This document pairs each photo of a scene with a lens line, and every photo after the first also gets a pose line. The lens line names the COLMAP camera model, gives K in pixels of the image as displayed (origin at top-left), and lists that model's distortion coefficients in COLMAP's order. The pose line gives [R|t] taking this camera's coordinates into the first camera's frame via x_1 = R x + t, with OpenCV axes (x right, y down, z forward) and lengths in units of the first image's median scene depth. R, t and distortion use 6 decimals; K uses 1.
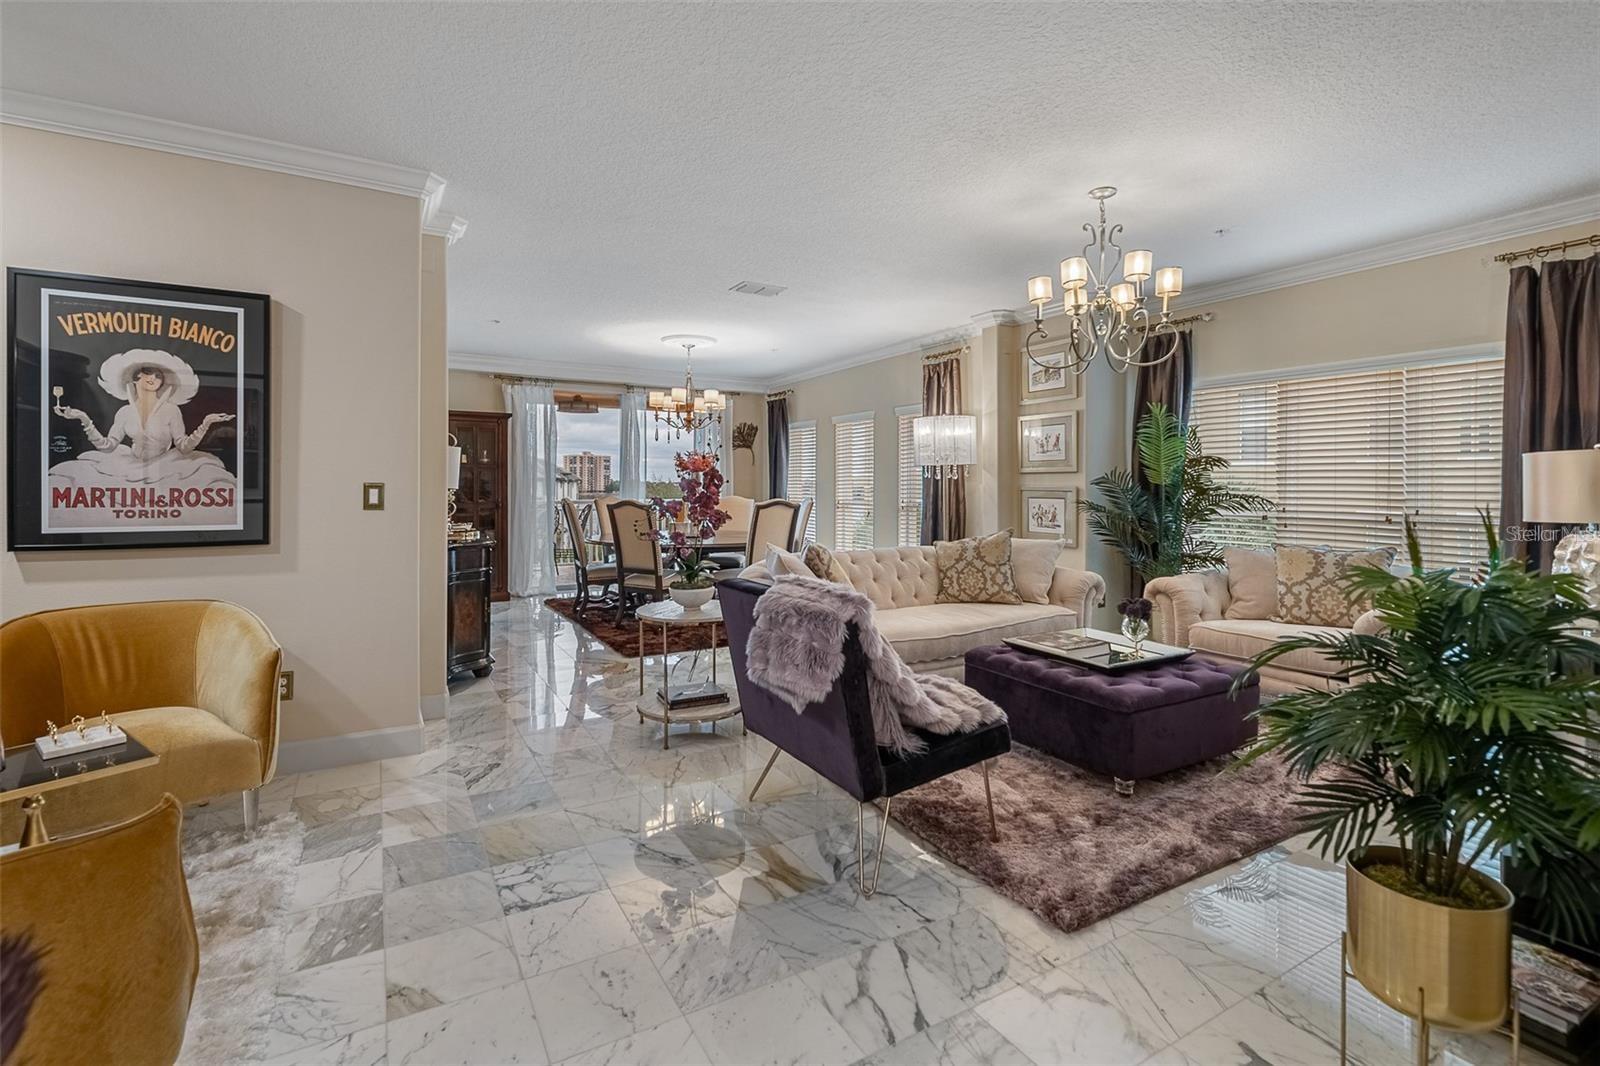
lens RADIAL K [[672.2, 0, 794.9], [0, 672.2, 489.4], [0, 0, 1]] dist [-0.002583, -0.000443]
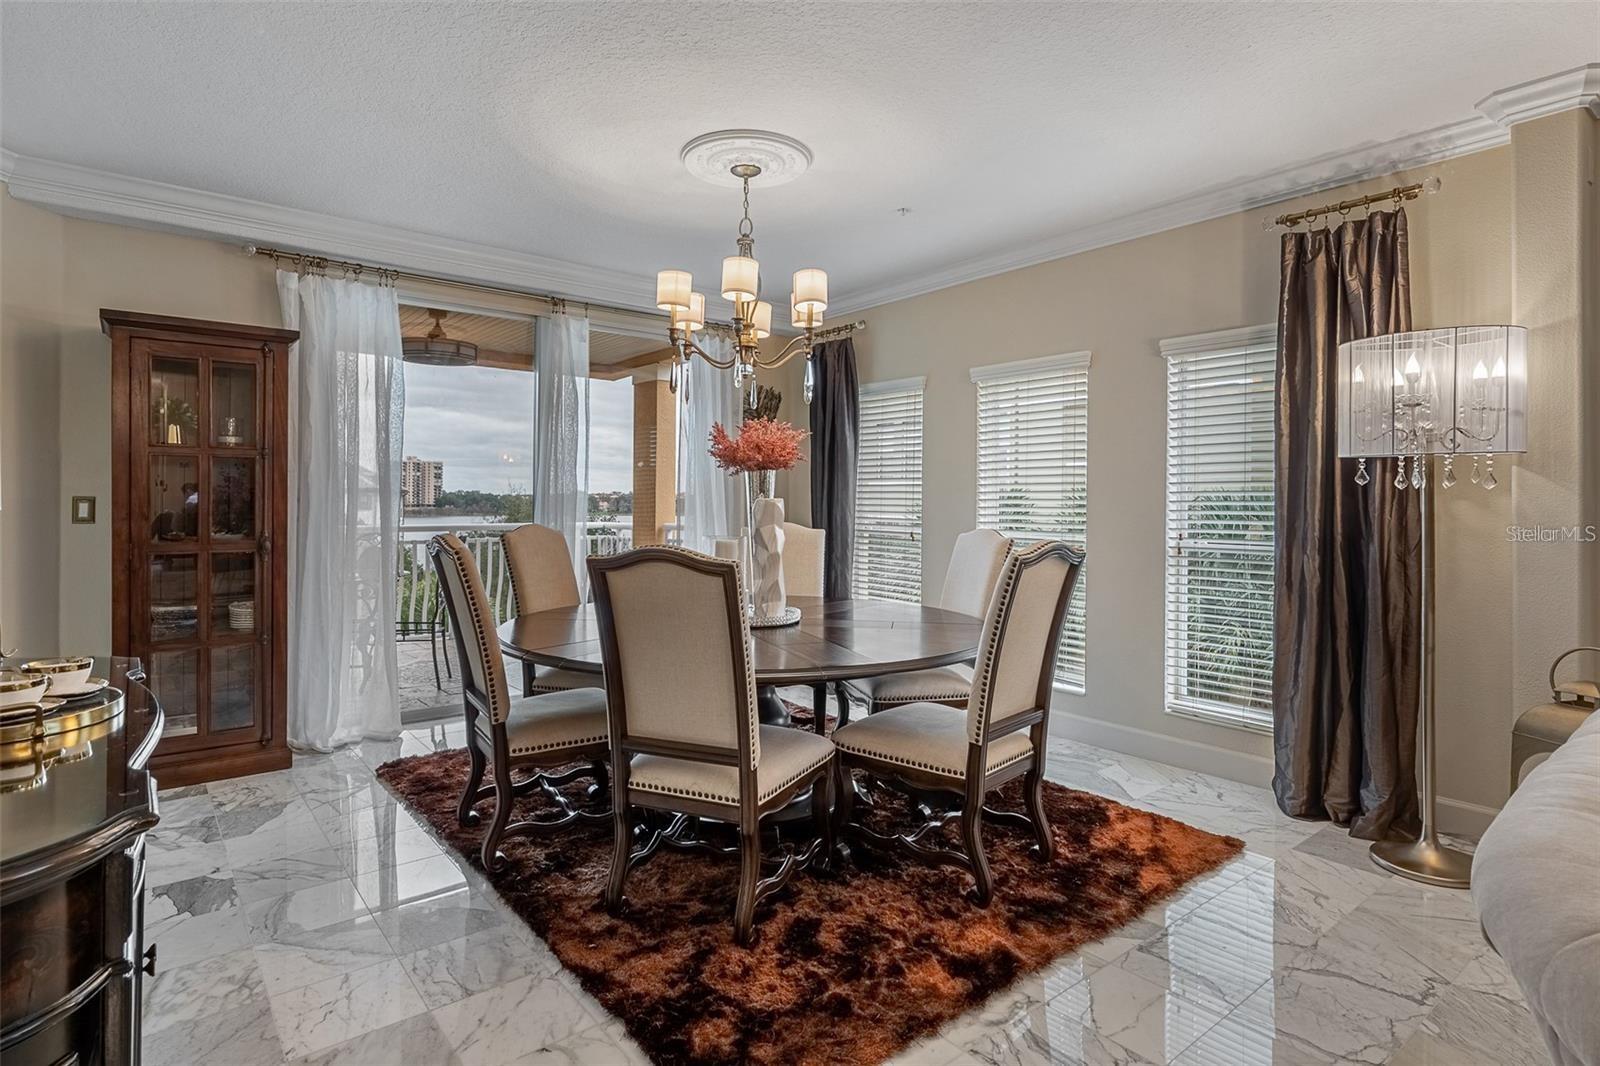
lens RADIAL K [[825.8, 0, 801.8], [0, 825.8, 500.2], [0, 0, 1]] dist [-0.000540, -0.000087]
pose [[0.991462, 0.002914, 0.130361, -0.166935], [-0.002621, 0.999994, -0.002417, -0.005269], [-0.130367, 0.002055, 0.991464, 0.424919]]
